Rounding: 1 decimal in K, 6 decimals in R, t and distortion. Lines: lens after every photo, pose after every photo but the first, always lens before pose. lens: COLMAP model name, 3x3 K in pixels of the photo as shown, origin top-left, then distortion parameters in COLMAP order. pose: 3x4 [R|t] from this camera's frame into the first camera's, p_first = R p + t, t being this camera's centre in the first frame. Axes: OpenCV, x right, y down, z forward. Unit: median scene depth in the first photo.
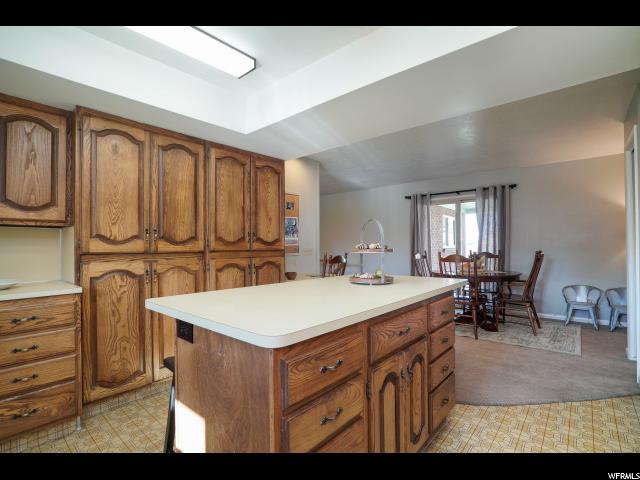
lens RADIAL K [[319.8, 0, 316.6], [0, 319.8, 232.8], [0, 0, 1]] dist [-0.062315, 0.030932]
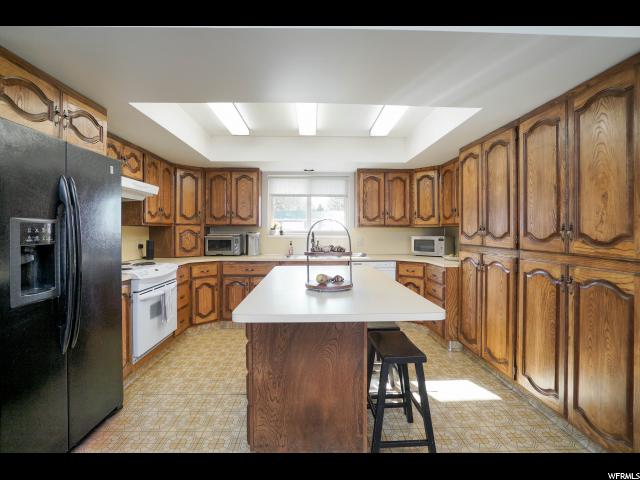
lens RADIAL K [[319.8, 0, 316.6], [0, 319.8, 232.8], [0, 0, 1]] dist [-0.062315, 0.030932]
pose [[-0.744065, 0.012901, -0.667982, 0.559303], [0.034219, 0.999237, -0.018818, 0.010043], [0.667230, -0.036859, -0.743939, 1.139504]]
